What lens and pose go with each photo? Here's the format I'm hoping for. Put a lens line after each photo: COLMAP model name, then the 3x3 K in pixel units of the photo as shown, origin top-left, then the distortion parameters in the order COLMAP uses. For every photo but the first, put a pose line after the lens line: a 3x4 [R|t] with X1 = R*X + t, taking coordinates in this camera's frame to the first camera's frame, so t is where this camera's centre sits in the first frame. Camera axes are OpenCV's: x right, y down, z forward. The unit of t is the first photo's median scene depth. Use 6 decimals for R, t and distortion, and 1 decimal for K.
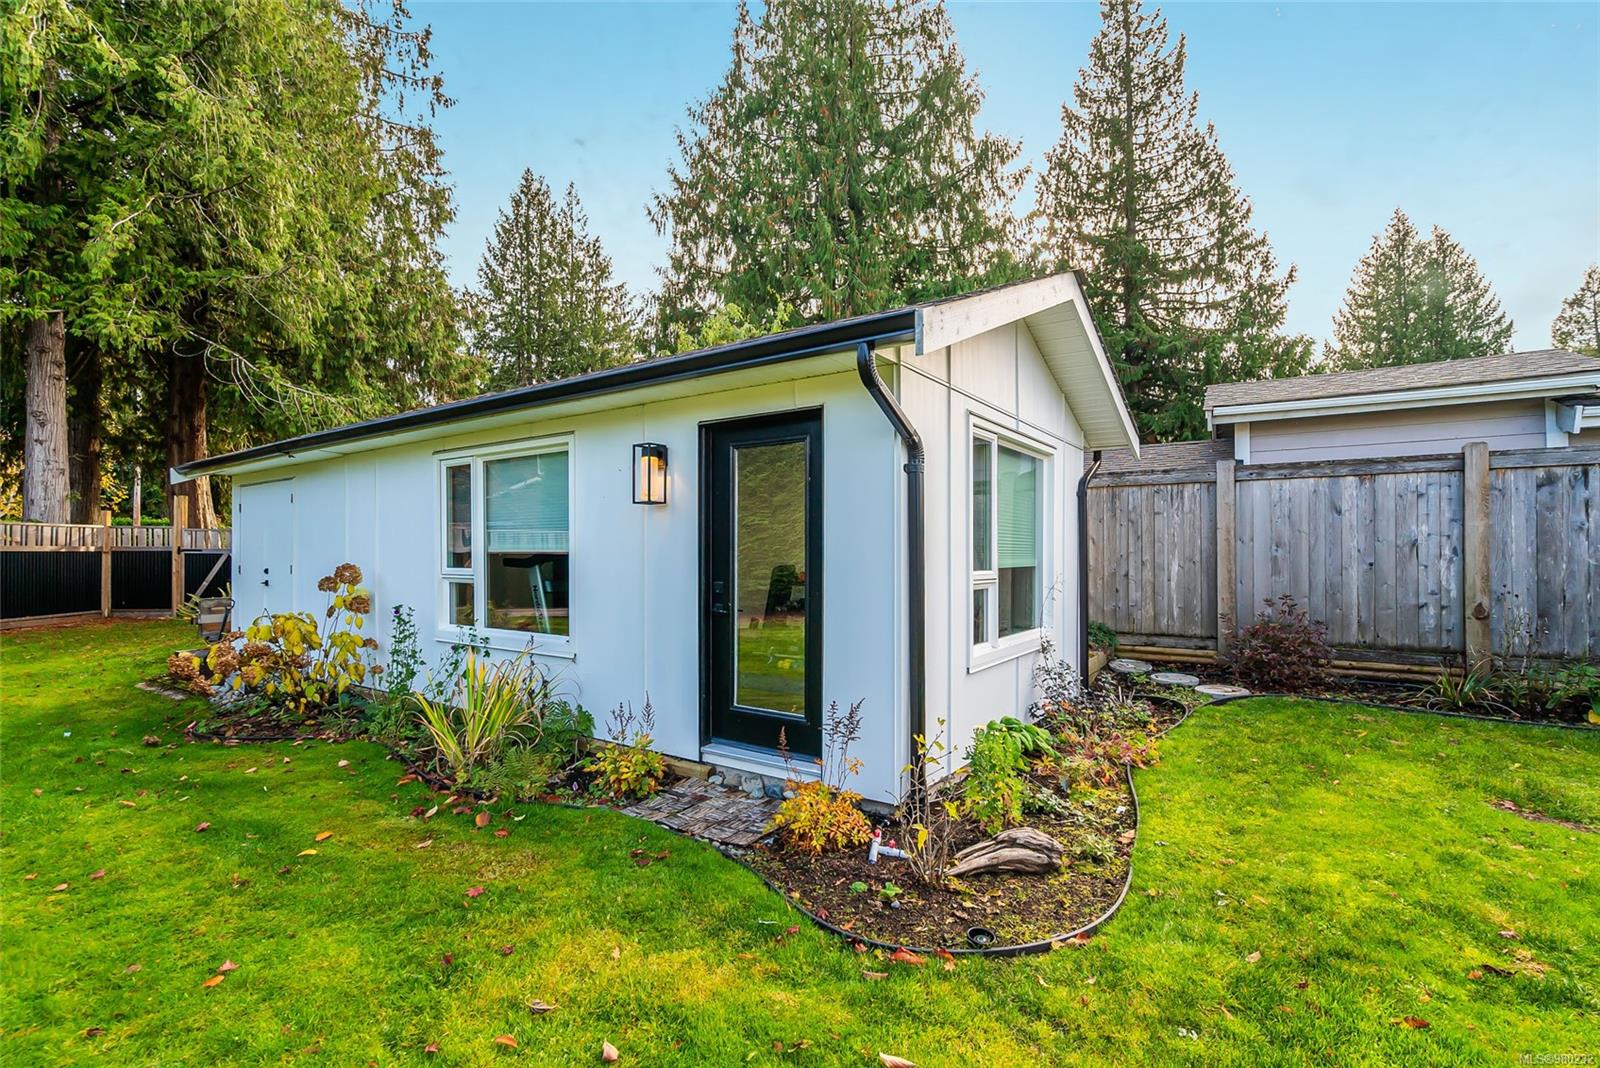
lens RADIAL K [[729.7, 0, 795.3], [0, 729.7, 550.1], [0, 0, 1]] dist [-0.001417, 0.000007]
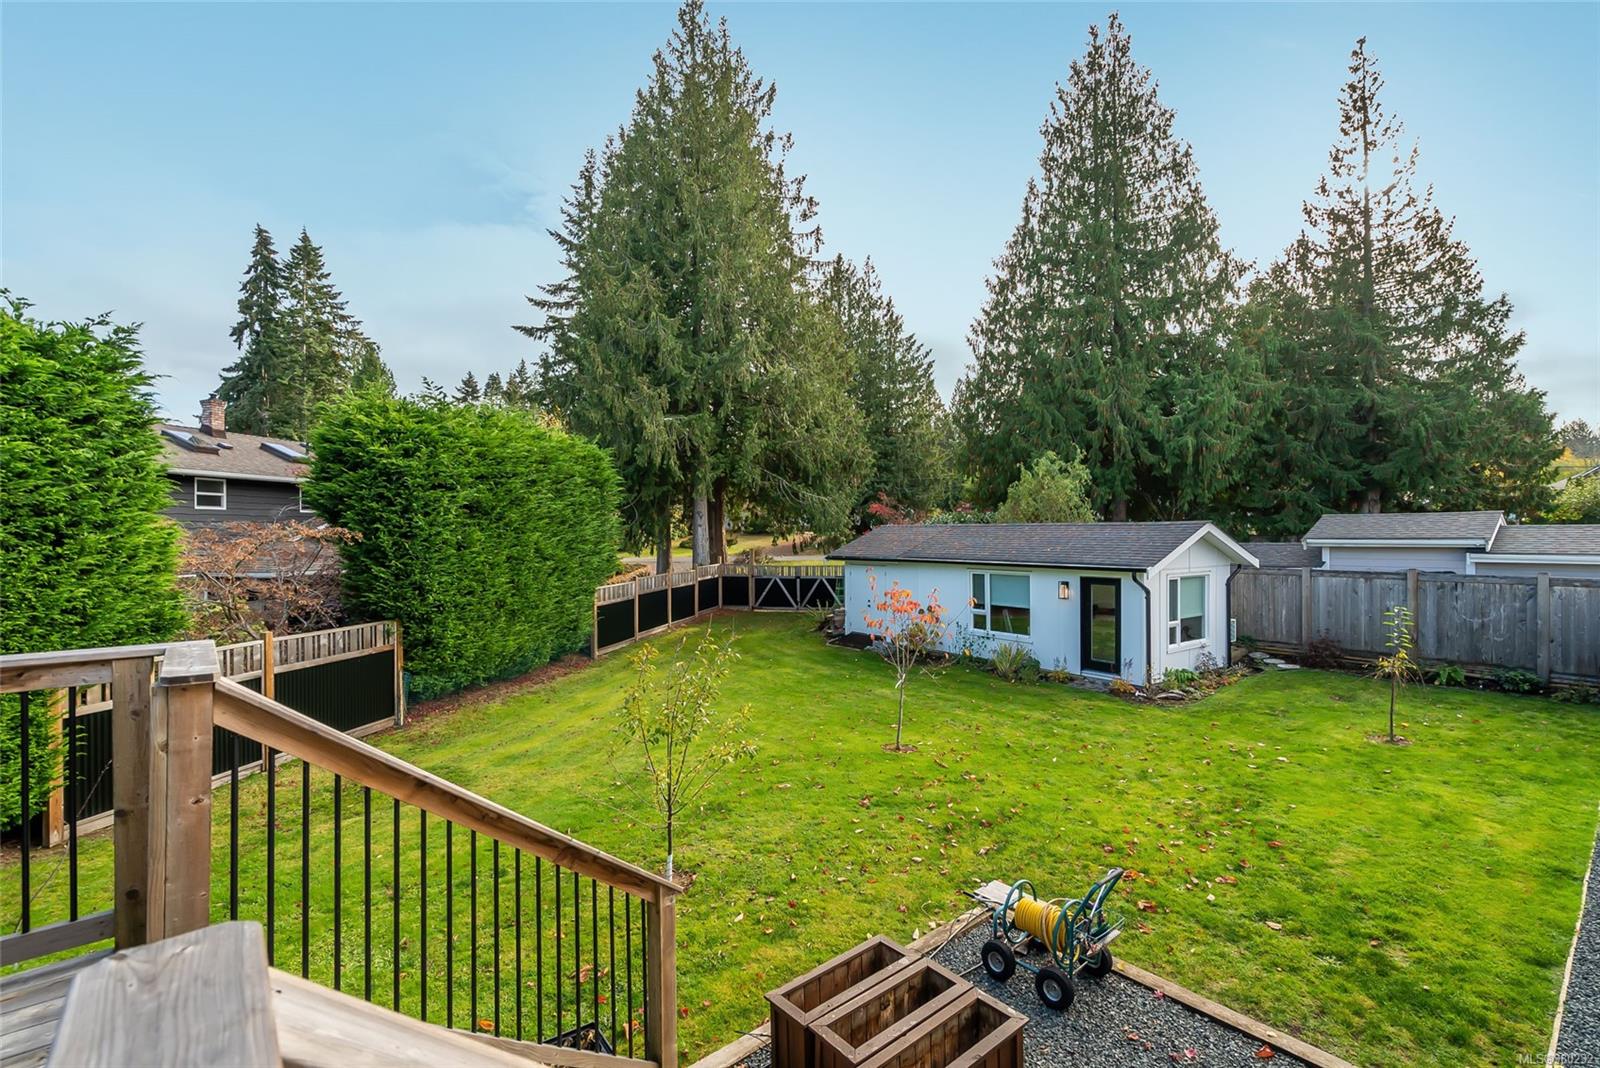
lens RADIAL K [[716.5, 0, 800.0], [0, 716.5, 534.0], [0, 0, 1]] dist [-0.000421, 0.000266]
pose [[0.946386, -0.004920, -0.323002, -0.204961], [0.006698, 0.999968, 0.004395, -0.281522], [0.322970, -0.006323, 0.946388, -1.851274]]
